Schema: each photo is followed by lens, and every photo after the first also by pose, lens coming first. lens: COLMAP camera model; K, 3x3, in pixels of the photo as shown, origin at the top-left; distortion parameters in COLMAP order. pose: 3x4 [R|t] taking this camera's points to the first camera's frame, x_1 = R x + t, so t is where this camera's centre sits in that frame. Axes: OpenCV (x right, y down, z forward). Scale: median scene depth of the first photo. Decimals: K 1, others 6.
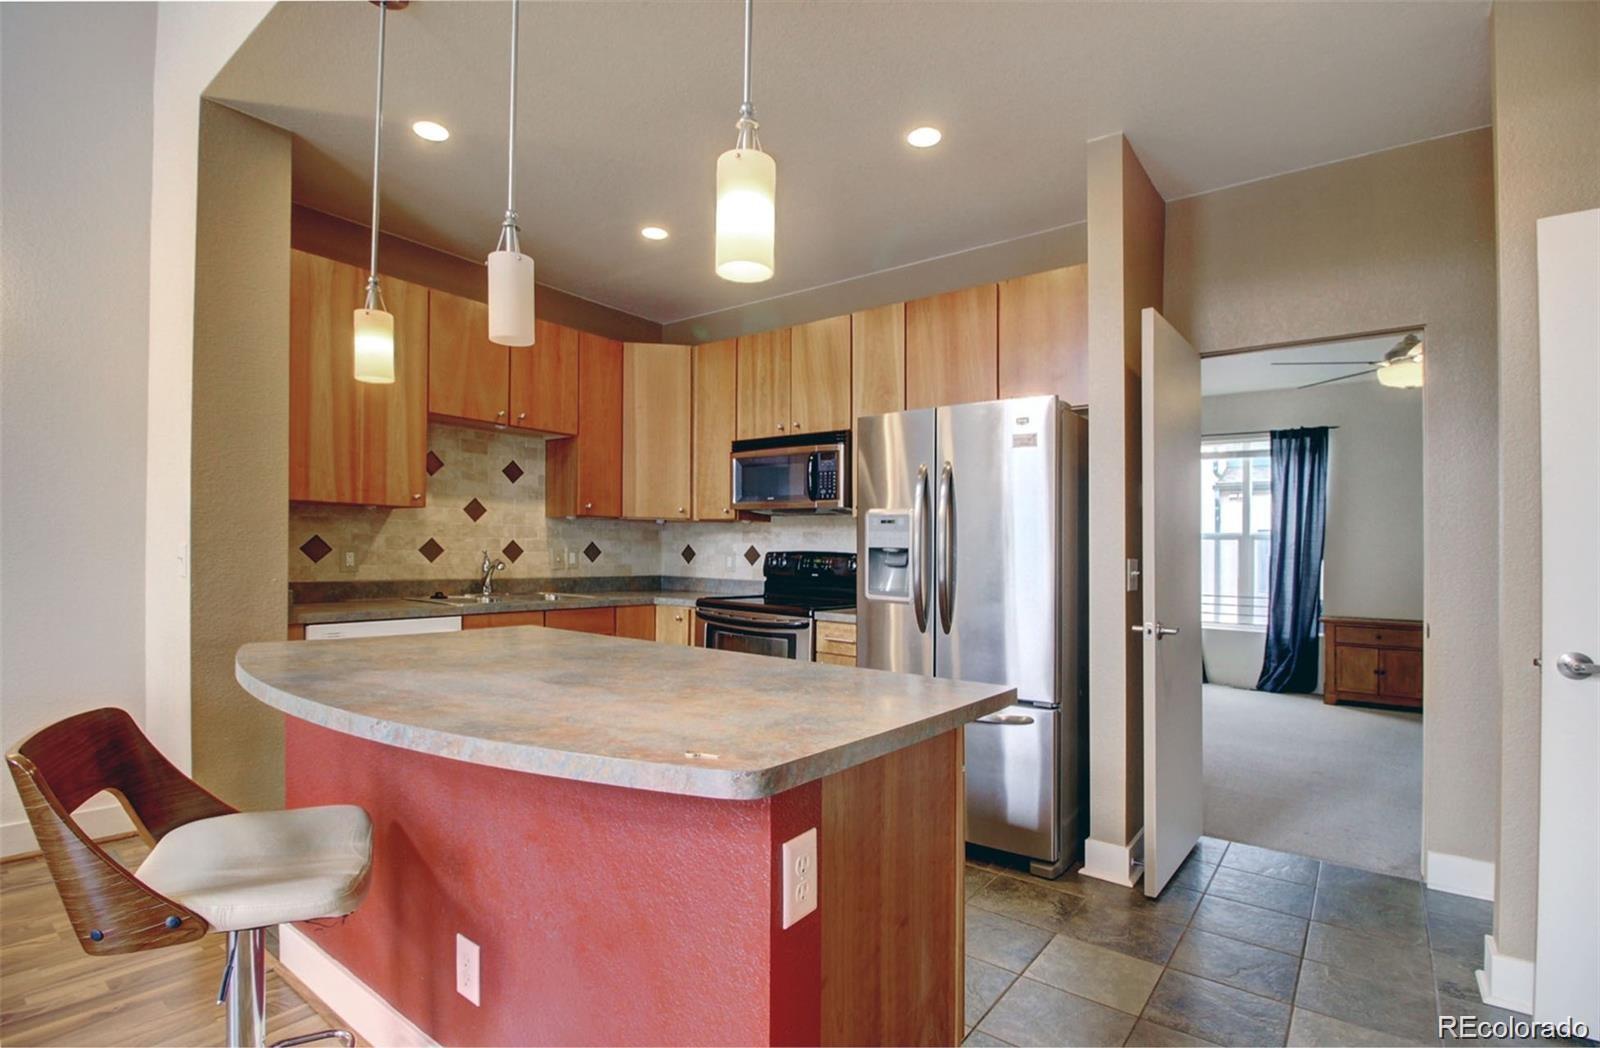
lens RADIAL K [[767.2, 0, 793.4], [0, 767.2, 514.3], [0, 0, 1]] dist [-0.000903, -0.001171]
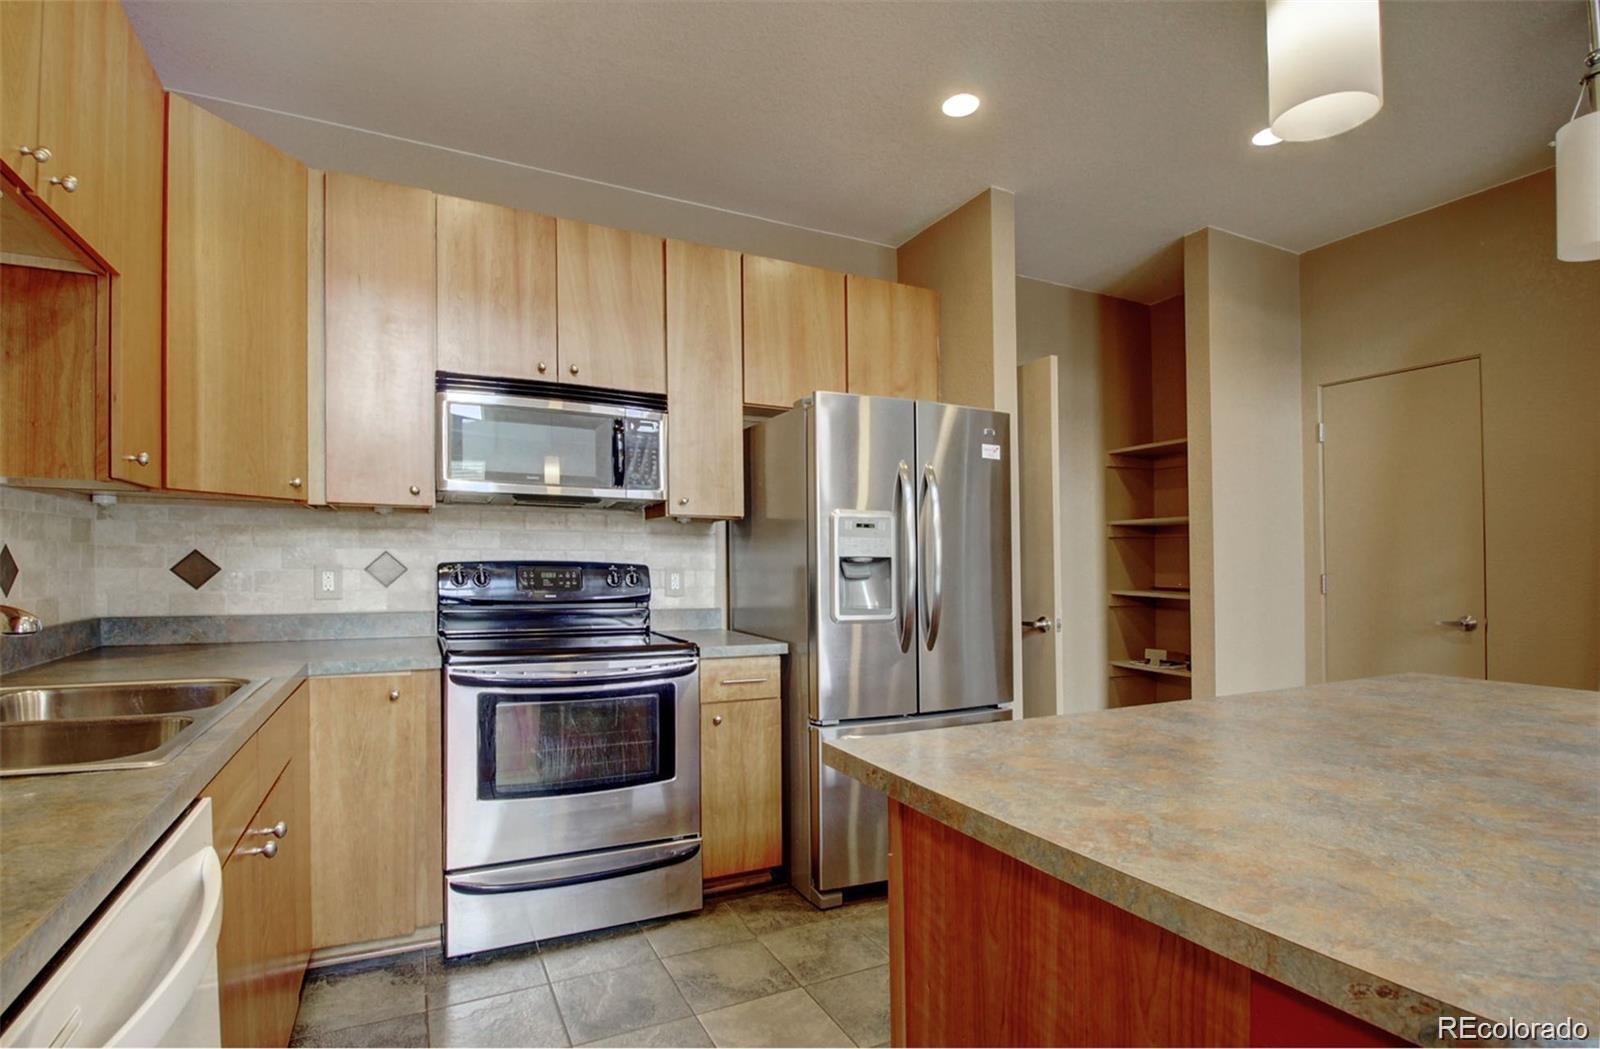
lens RADIAL K [[767.2, 0, 793.4], [0, 767.2, 514.8], [0, 0, 1]] dist [-0.000903, -0.001171]
pose [[0.432413, 0.043409, 0.900630, -0.540740], [-0.040319, 0.998772, -0.028781, 0.020642], [-0.900774, -0.023867, 0.433633, 0.581727]]
